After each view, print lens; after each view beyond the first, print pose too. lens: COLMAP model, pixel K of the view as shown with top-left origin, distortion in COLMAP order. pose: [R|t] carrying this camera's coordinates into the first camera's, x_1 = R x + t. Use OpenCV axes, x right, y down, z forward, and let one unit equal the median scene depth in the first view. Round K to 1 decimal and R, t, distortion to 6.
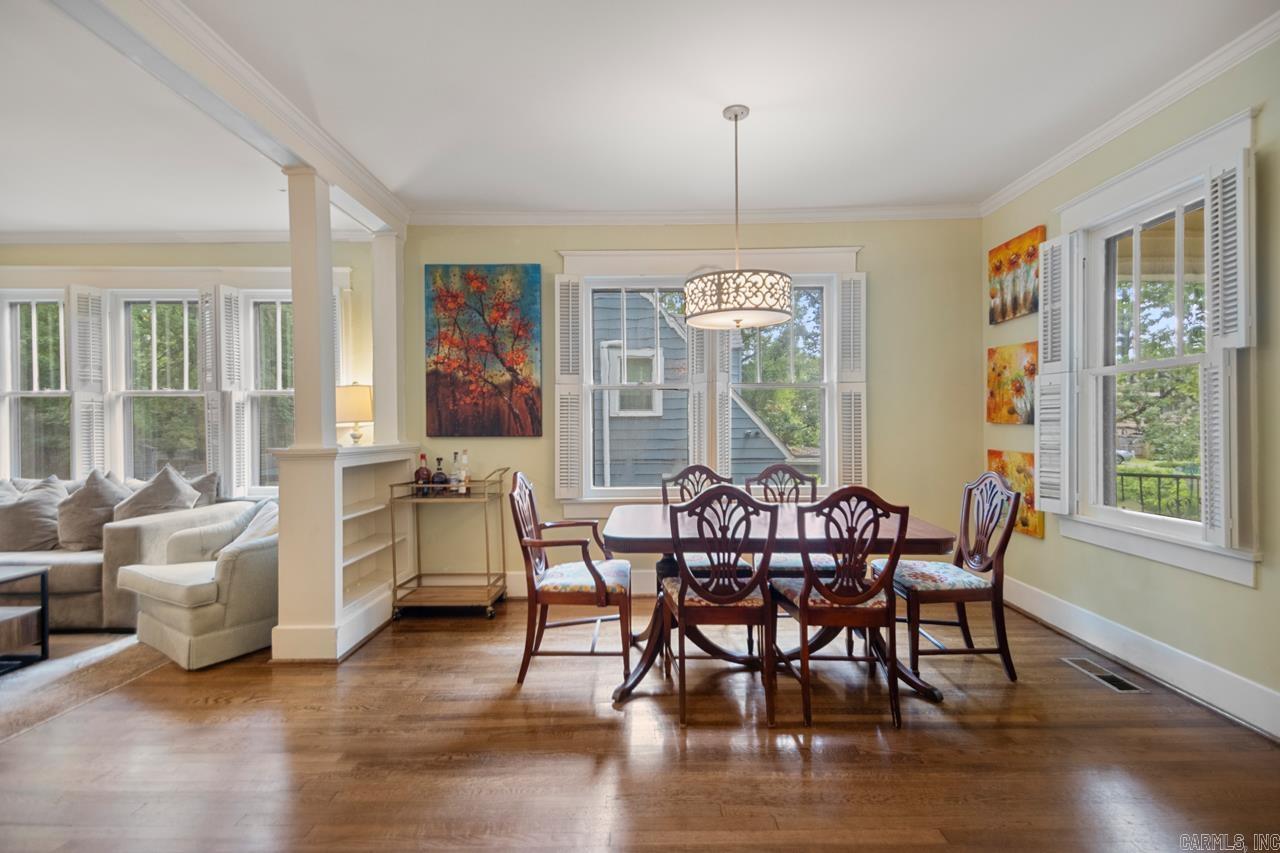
lens RADIAL K [[602.5, 0, 652.0], [0, 602.5, 428.9], [0, 0, 1]] dist [0.002896, 0.000128]
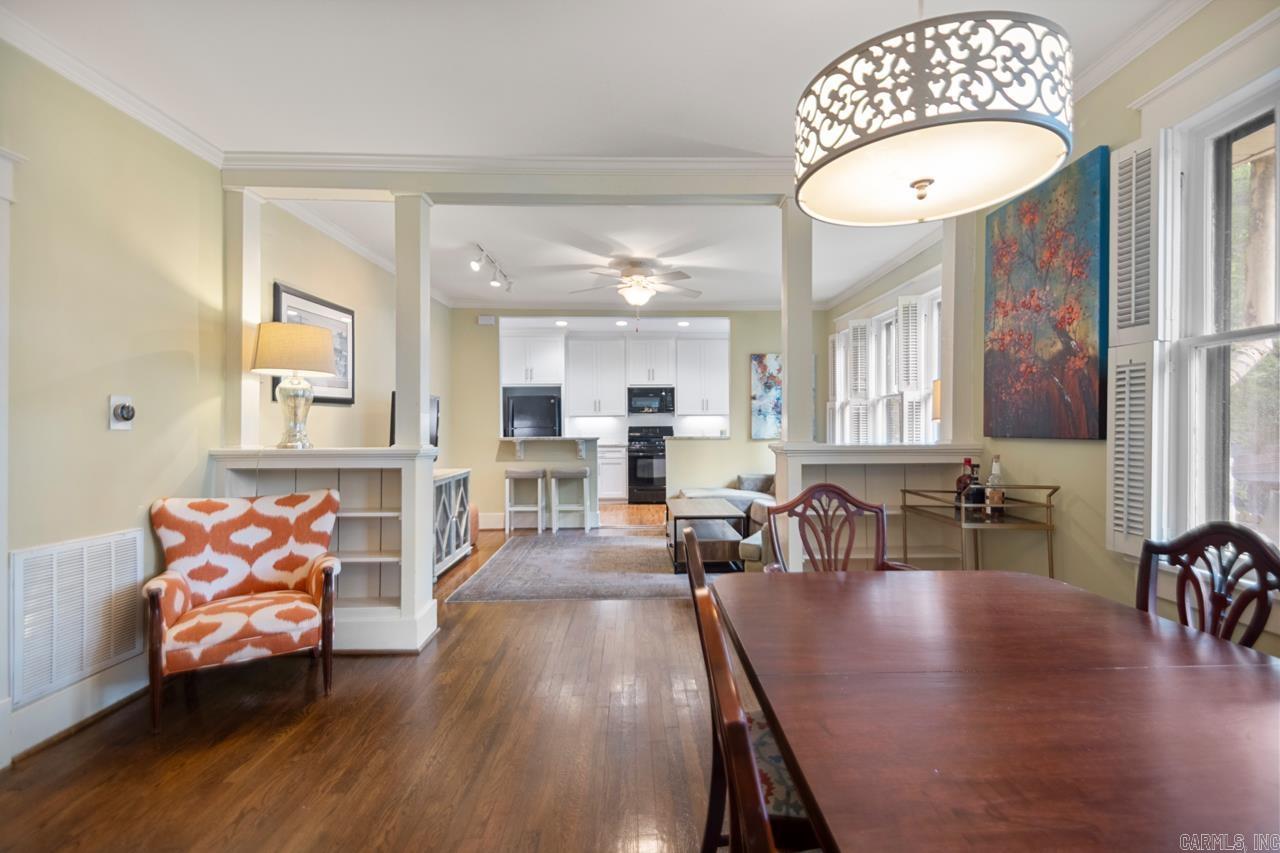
lens RADIAL K [[602.5, 0, 652.0], [0, 602.5, 428.9], [0, 0, 1]] dist [0.002896, 0.000128]
pose [[0.018364, 0.006653, -0.999809, 0.402033], [0.004316, 0.999968, 0.006733, -0.003714], [0.999822, -0.004438, 0.018334, 0.552331]]
